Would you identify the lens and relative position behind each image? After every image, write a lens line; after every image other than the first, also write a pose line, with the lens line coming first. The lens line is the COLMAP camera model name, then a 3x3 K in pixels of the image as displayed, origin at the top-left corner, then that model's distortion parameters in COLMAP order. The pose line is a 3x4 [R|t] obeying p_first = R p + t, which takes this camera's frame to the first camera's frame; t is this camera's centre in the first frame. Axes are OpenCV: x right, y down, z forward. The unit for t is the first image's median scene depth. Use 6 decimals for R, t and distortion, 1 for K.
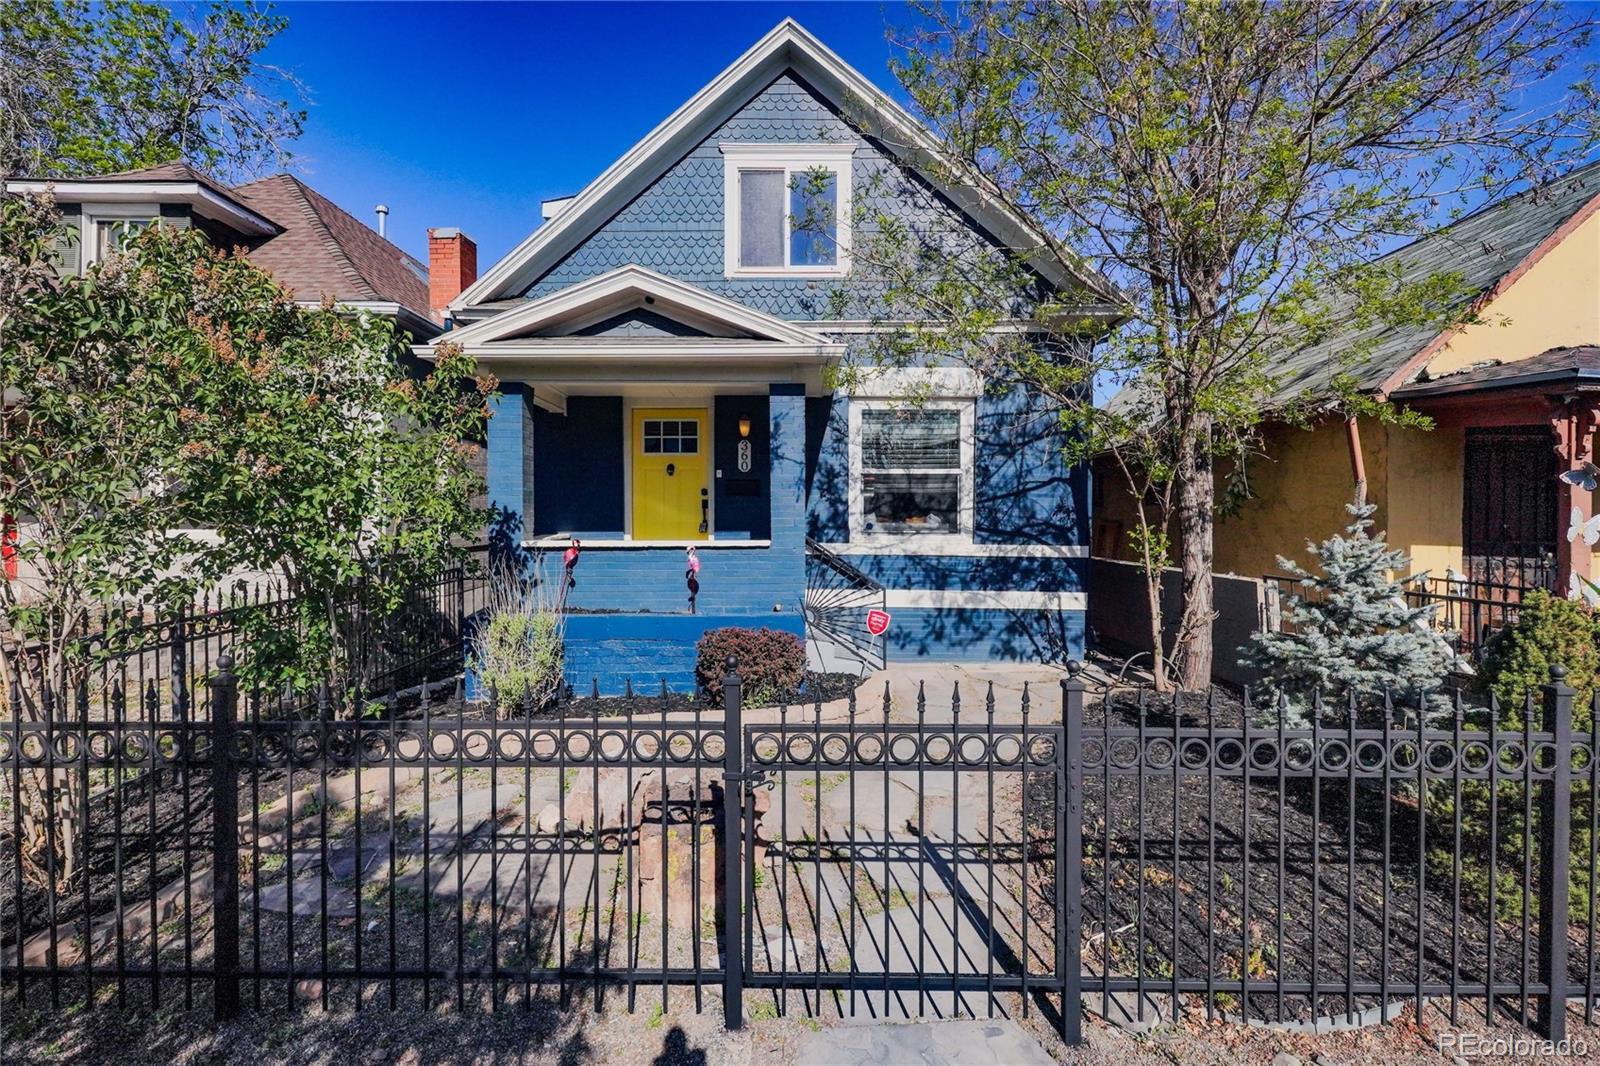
lens RADIAL K [[762.1, 0, 796.2], [0, 762.1, 525.5], [0, 0, 1]] dist [0.012890, -0.004083]
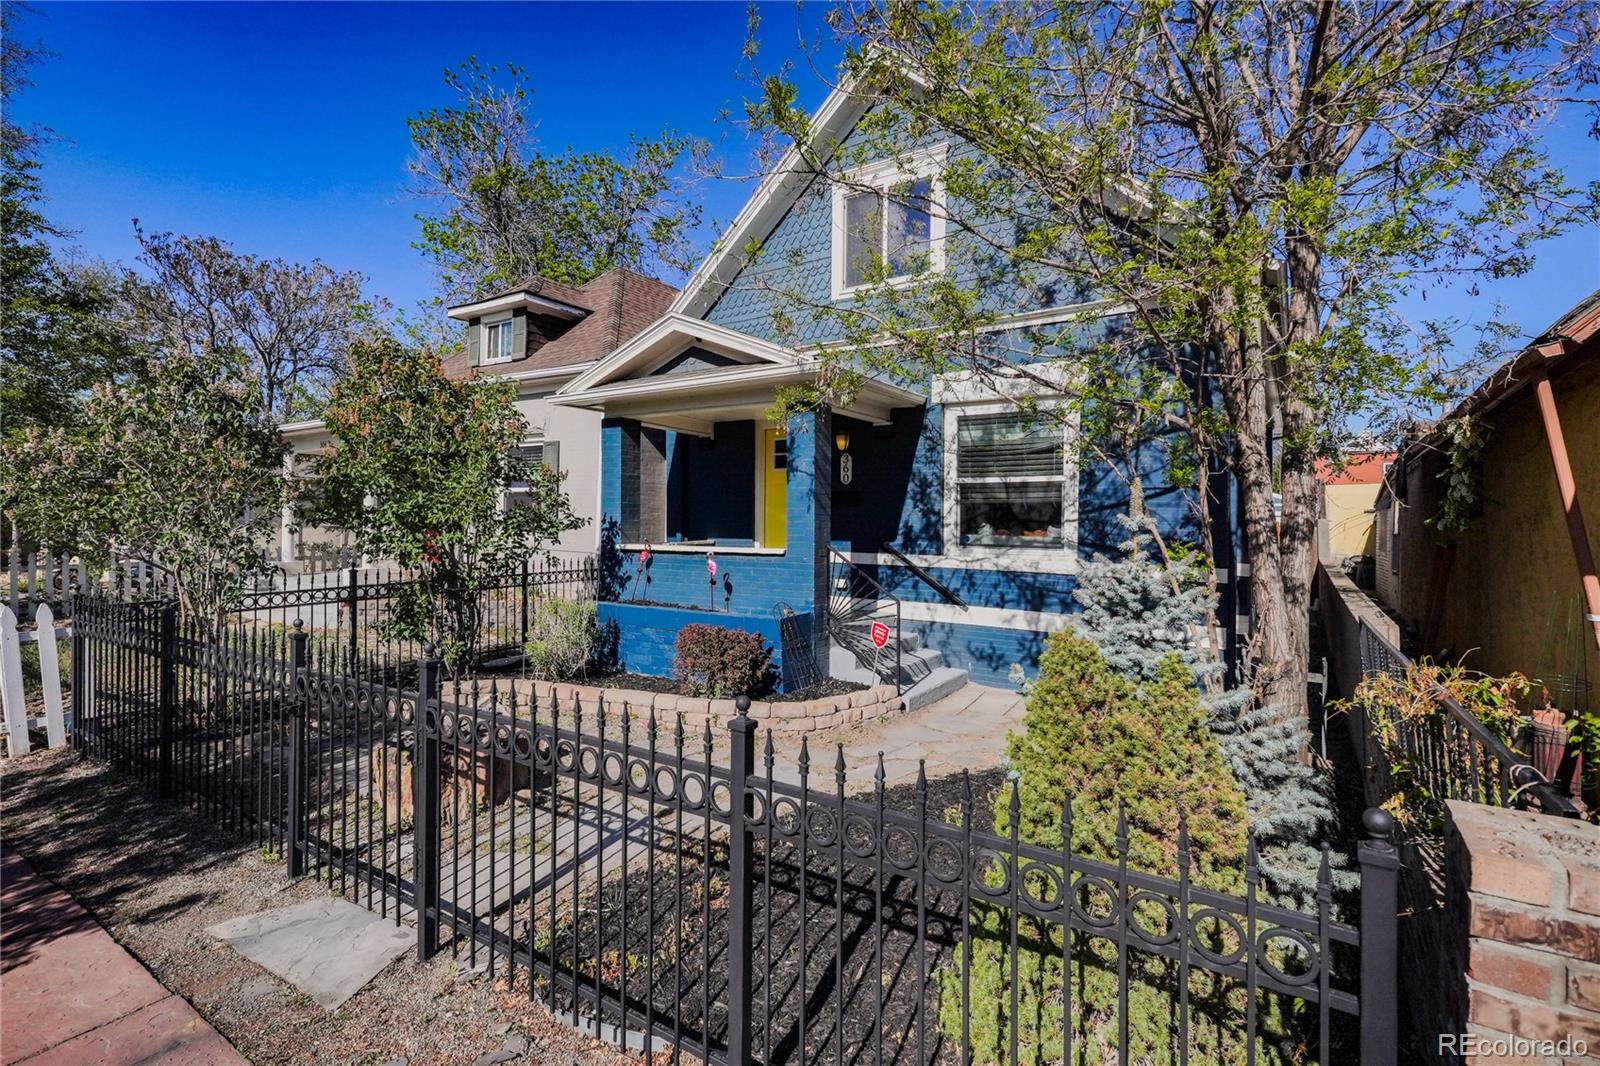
lens RADIAL K [[762.1, 0, 792.7], [0, 762.1, 528.7], [0, 0, 1]] dist [0.012890, -0.004083]
pose [[0.833295, 0.010905, -0.552721, 0.444875], [-0.016445, 0.999852, -0.005067, -0.002736], [0.552584, 0.013312, 0.833351, 0.092195]]
